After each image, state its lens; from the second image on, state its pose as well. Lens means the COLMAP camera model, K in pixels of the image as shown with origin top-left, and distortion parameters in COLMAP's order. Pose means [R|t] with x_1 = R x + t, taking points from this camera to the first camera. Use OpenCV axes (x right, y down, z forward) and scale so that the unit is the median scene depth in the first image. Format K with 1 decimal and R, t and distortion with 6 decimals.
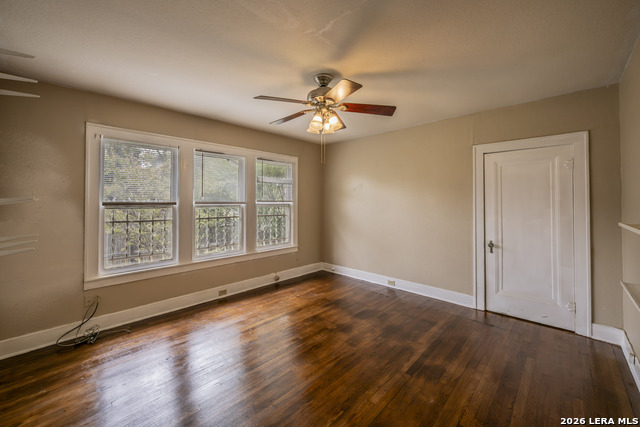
lens RADIAL K [[254.6, 0, 311.9], [0, 254.6, 193.0], [0, 0, 1]] dist [-0.003376, -0.000087]
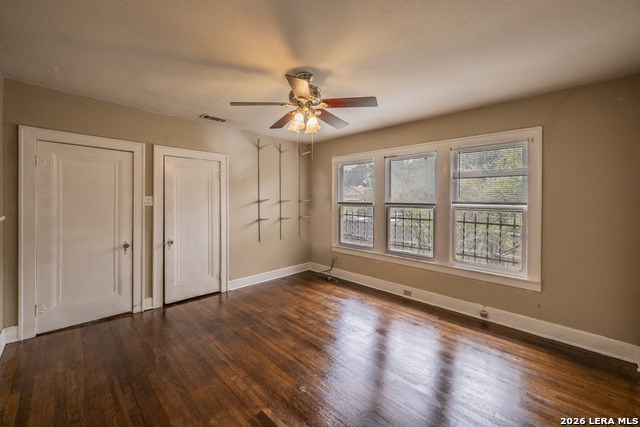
lens RADIAL K [[254.6, 0, 323.0], [0, 254.6, 197.7], [0, 0, 1]] dist [-0.003376, -0.000087]
pose [[0.021639, -0.015551, -0.999645, 0.547425], [0.017070, 0.999739, -0.015183, 0.021263], [0.999620, -0.016736, 0.021899, 0.547726]]
